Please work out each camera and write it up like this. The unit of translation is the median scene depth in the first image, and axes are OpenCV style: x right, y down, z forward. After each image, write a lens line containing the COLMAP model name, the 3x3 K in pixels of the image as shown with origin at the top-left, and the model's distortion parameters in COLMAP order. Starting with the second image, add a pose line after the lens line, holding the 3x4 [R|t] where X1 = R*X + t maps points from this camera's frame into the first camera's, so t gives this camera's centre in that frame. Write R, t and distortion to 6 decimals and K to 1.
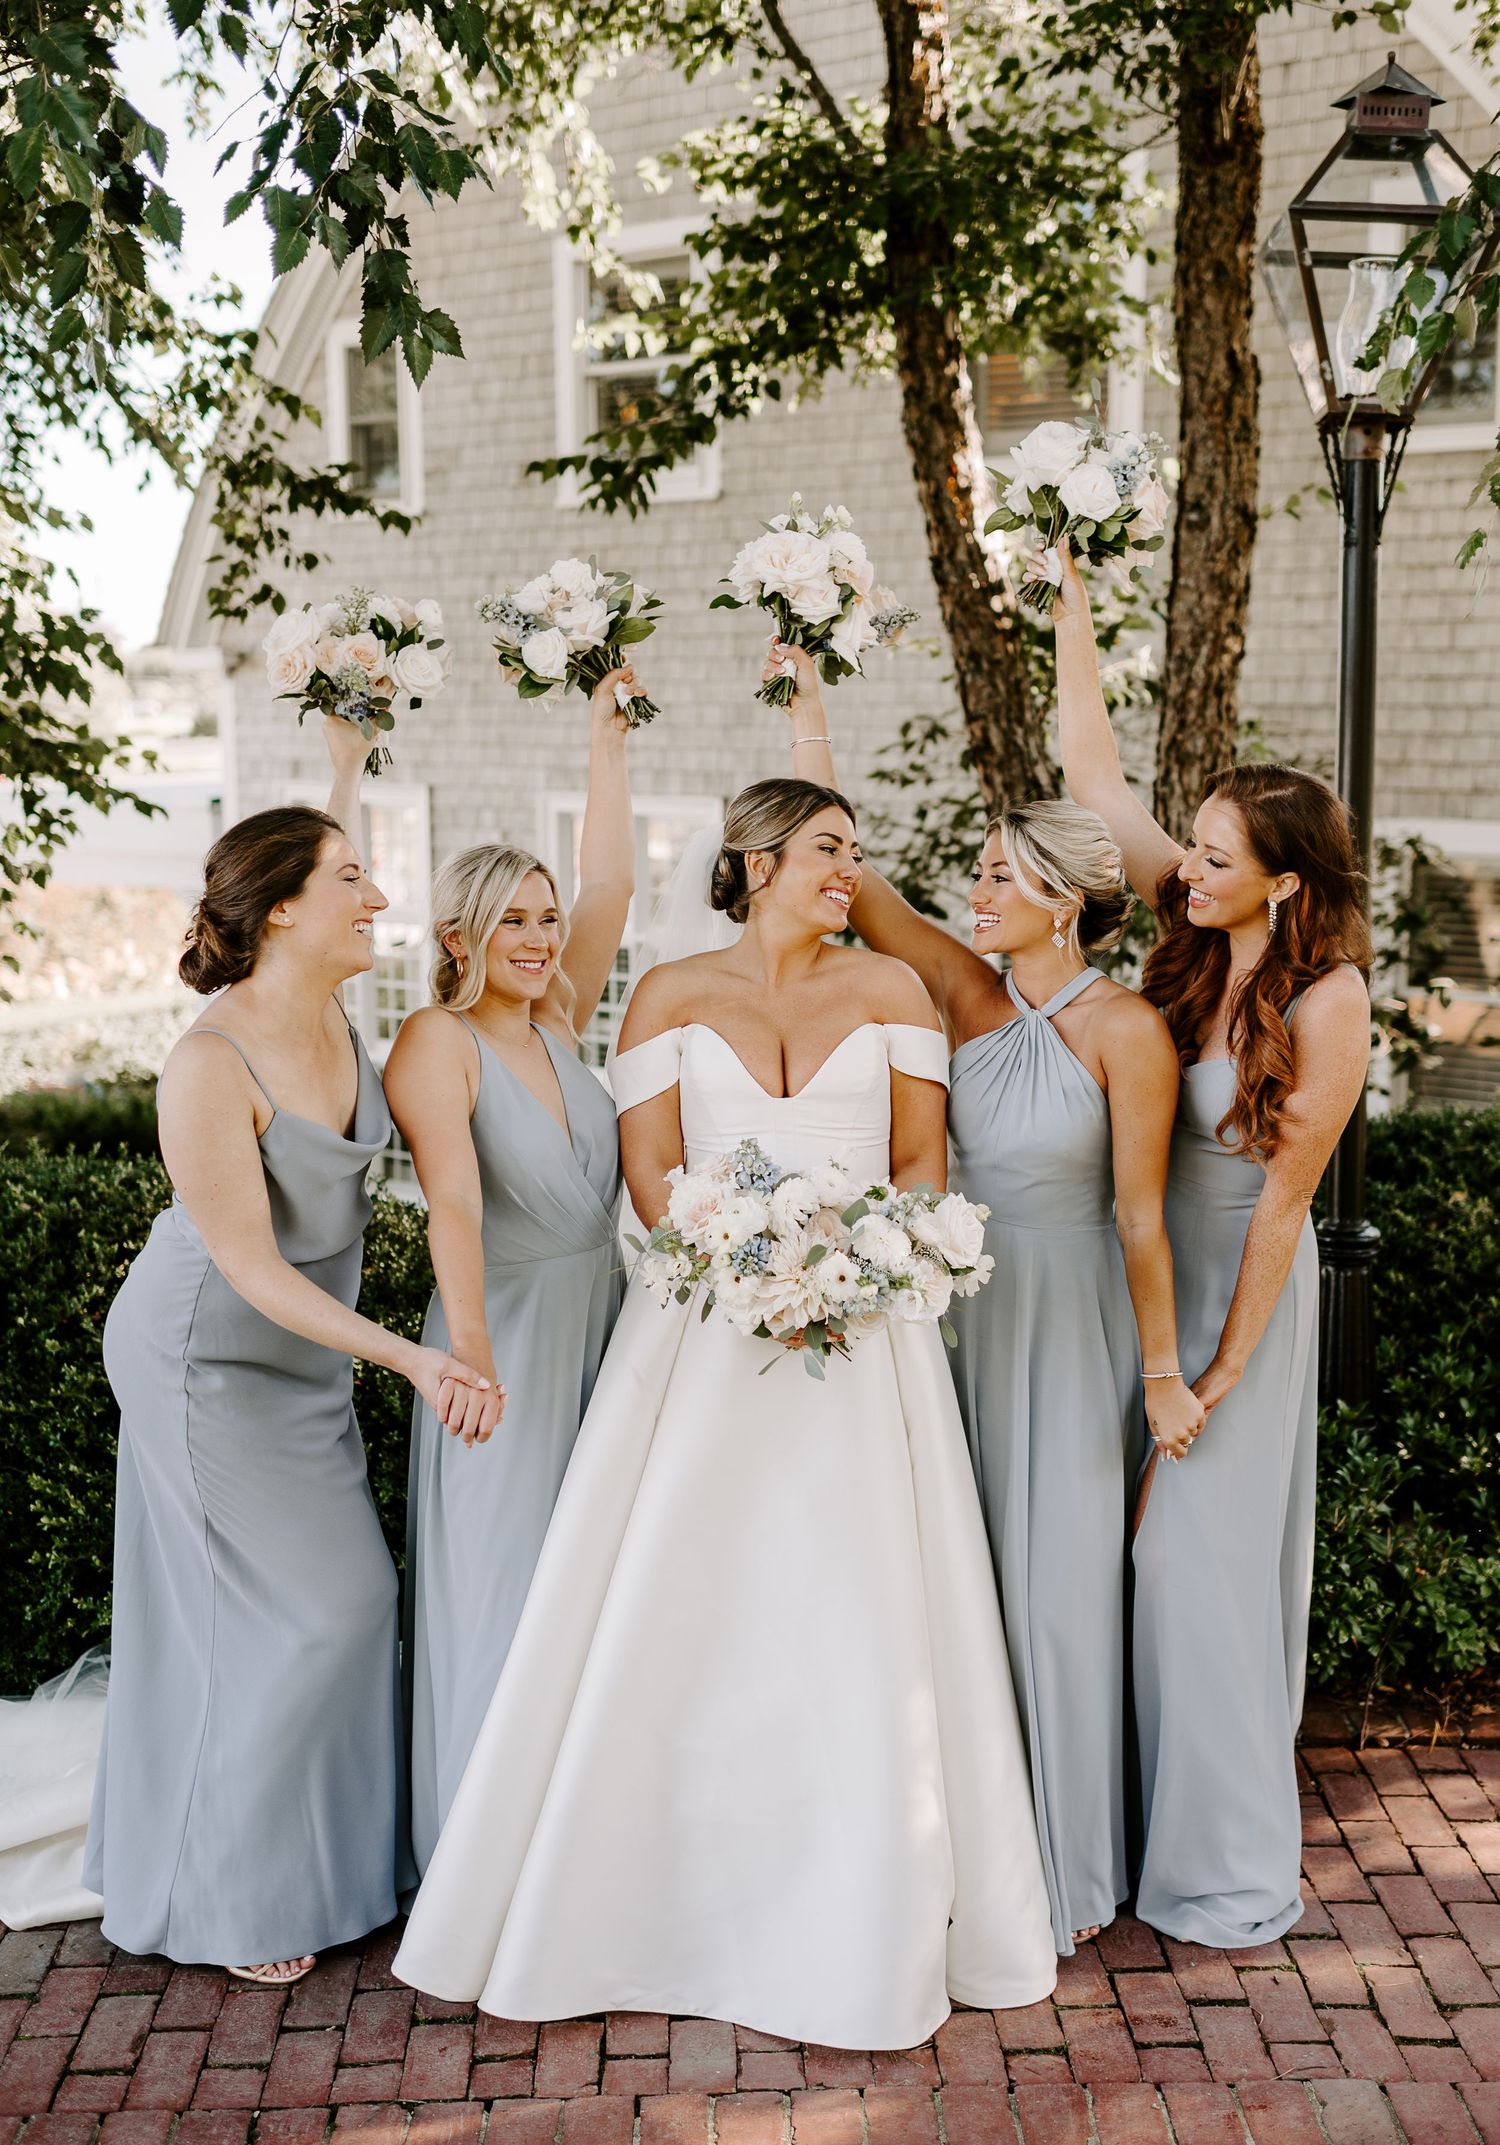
lens RADIAL K [[2323.0, 0, 824.7], [0, 2323.0, 1084.7], [0, 0, 1]] dist [-0.004439, -0.014157]
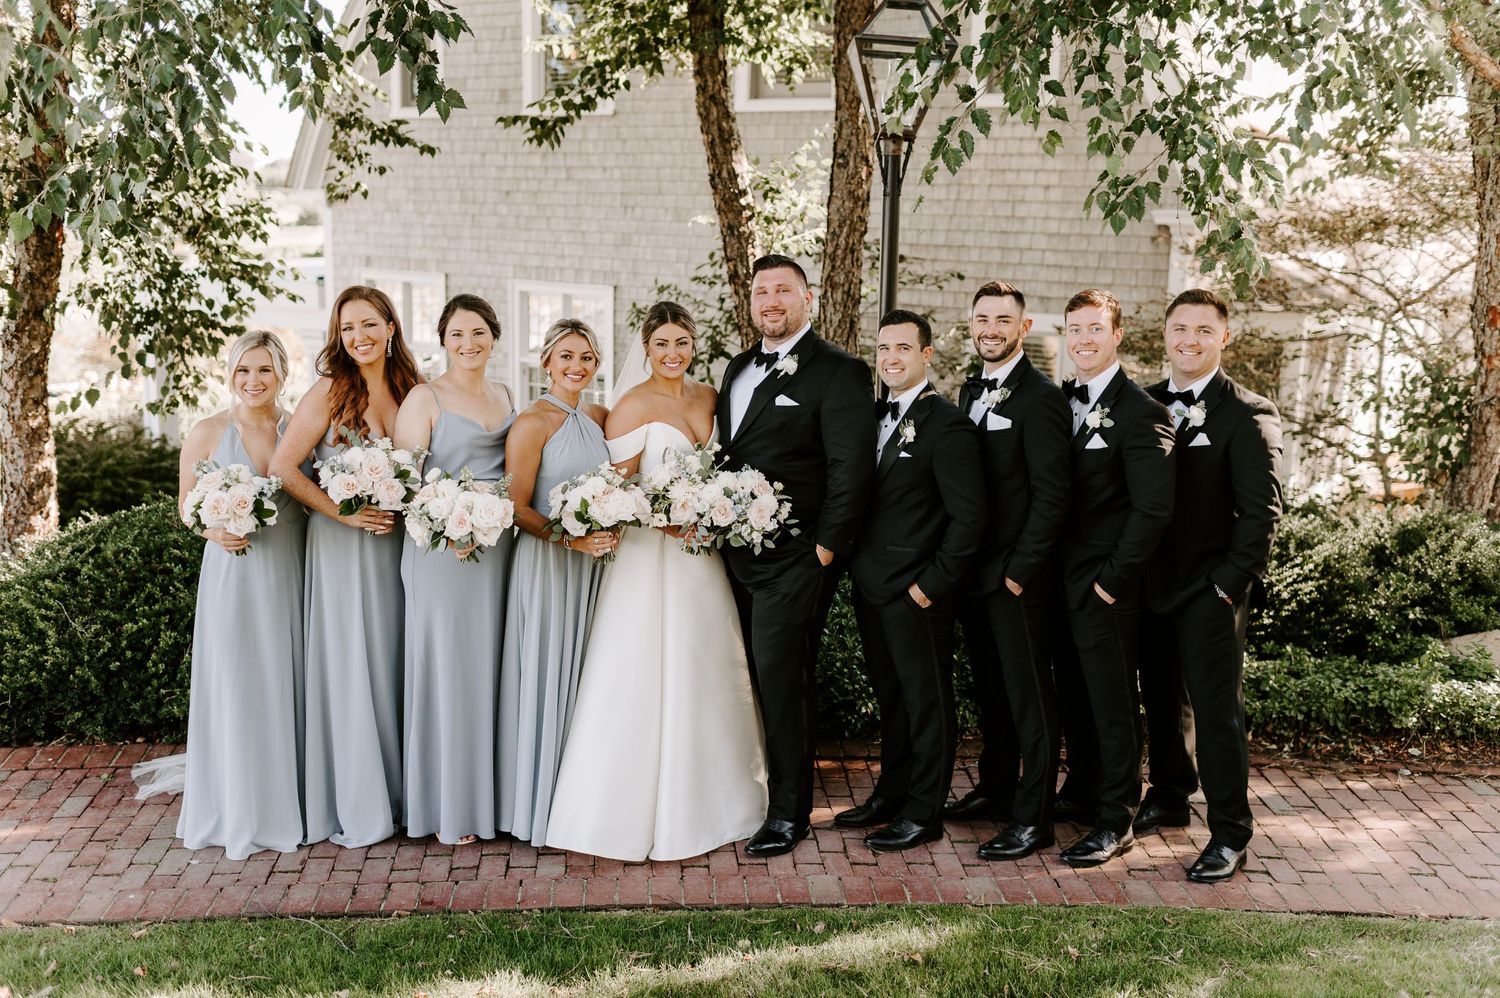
lens RADIAL K [[1440.0, 0, 750.0], [0, 1440.0, 499.0], [0, 0, 1]] dist [0.002850, -0.025323]
pose [[0.999074, 0.017065, 0.039491, 0.039826], [-0.018324, 0.999328, 0.031751, 0.001393], [-0.038922, -0.032445, 0.998715, -0.207004]]
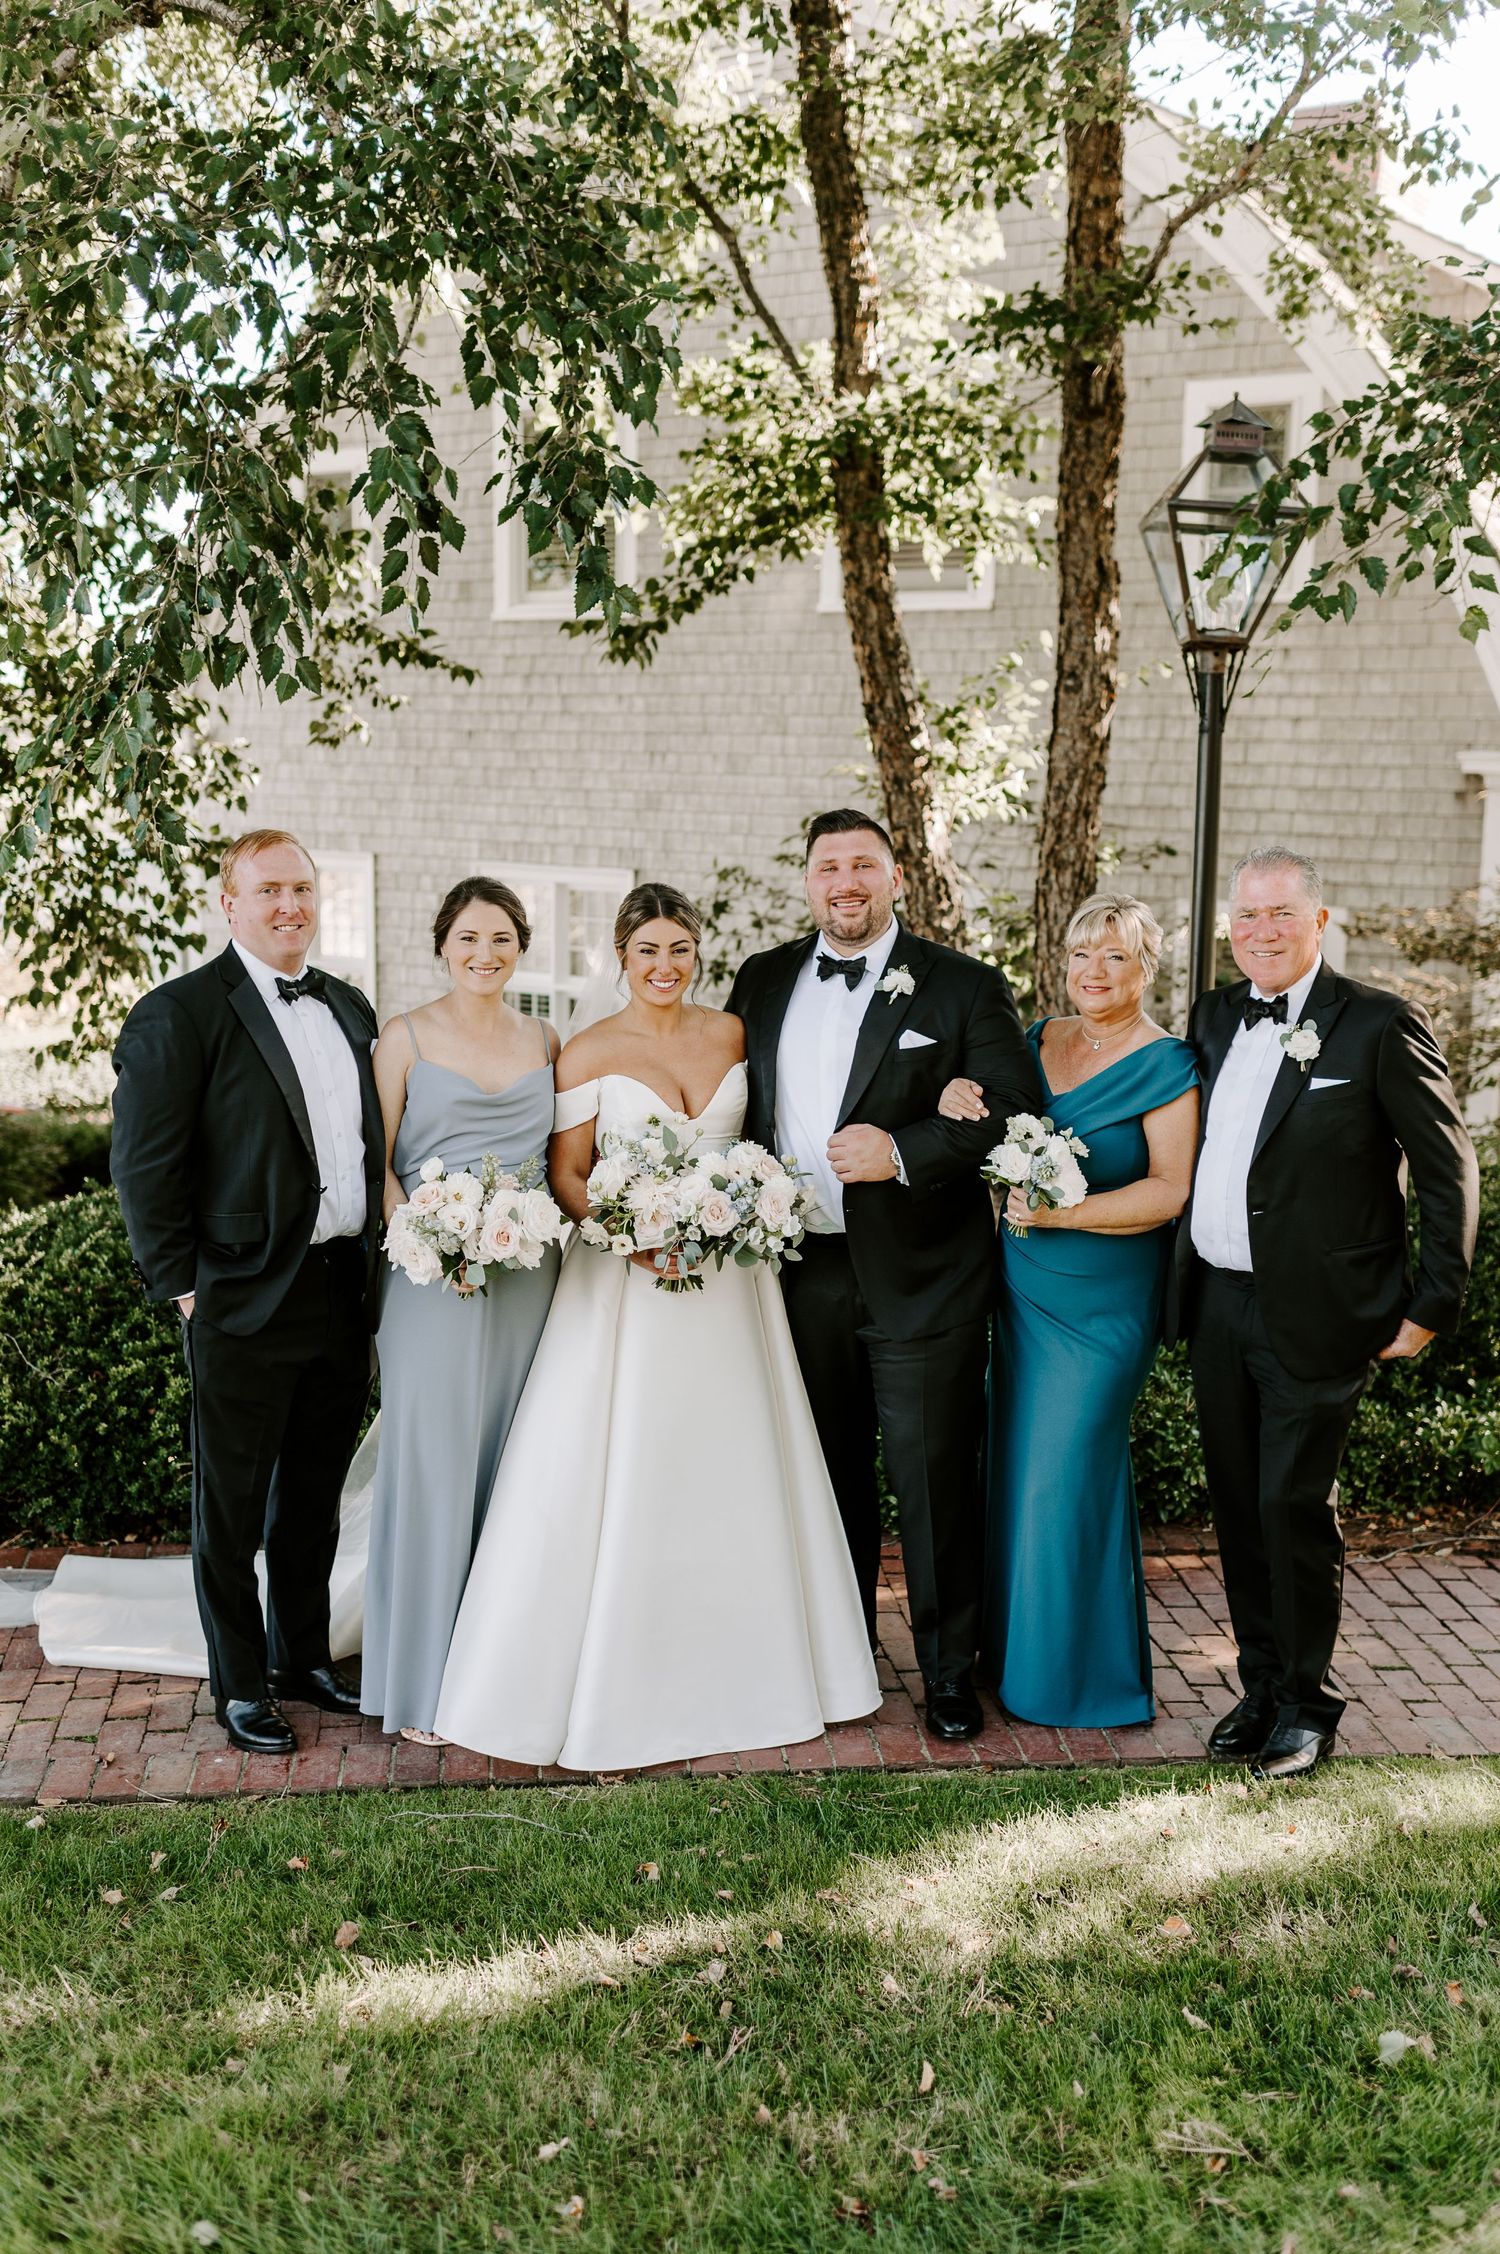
lens RADIAL K [[2163.9, 0, 750.2], [0, 2163.9, 1139.2], [0, 0, 1]] dist [0.002850, -0.025323]
pose [[0.998656, 0.008291, 0.051154, -0.084098], [-0.008777, 0.999918, 0.009272, 0.006897], [-0.051072, -0.009709, 0.998648, -0.227884]]
